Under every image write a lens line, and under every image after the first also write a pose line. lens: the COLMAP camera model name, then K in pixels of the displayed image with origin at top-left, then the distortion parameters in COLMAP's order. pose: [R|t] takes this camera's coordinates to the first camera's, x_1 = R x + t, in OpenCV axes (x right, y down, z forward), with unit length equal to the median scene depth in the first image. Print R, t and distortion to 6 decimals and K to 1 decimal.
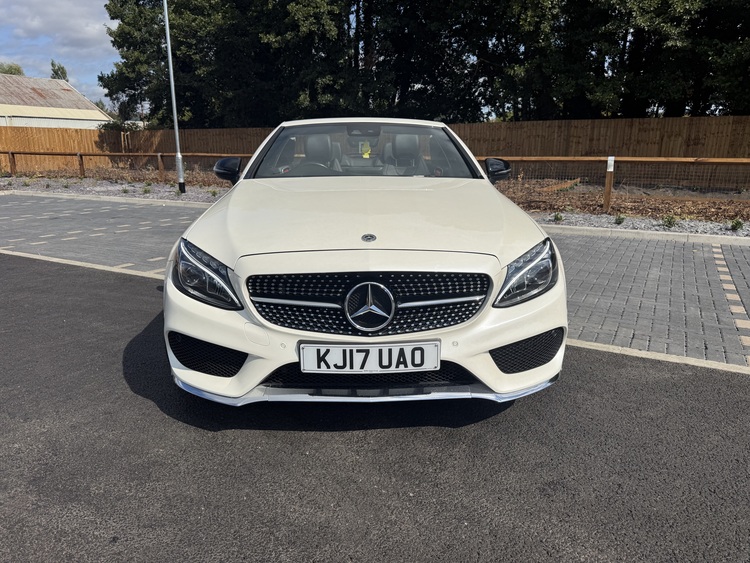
lens RADIAL K [[531.2, 0, 375.0], [0, 531.2, 281.5], [0, 0, 1]] dist [0.002448, 0.000714]
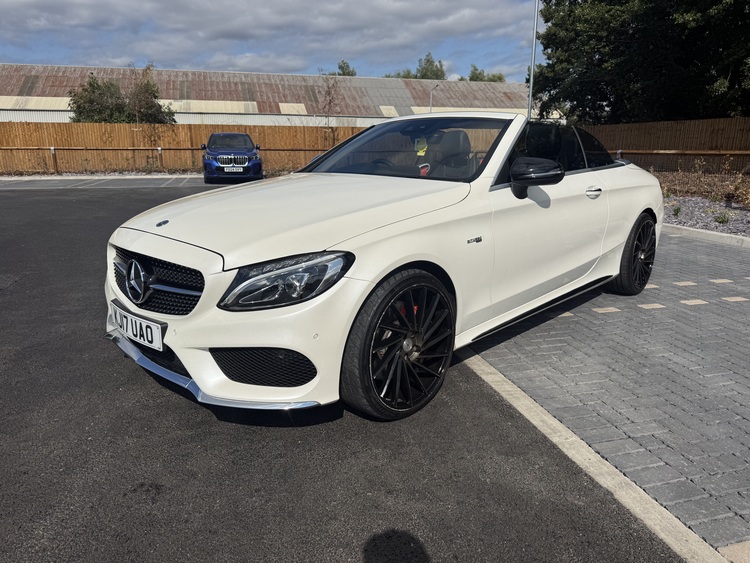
lens RADIAL K [[531.2, 0, 375.0], [0, 531.2, 281.5], [0, 0, 1]] dist [0.002448, 0.000714]
pose [[0.699664, 0.176684, -0.692281, 0.113725], [-0.172599, 0.982041, 0.076197, -0.012755], [0.693311, 0.066175, 0.717594, 0.050843]]
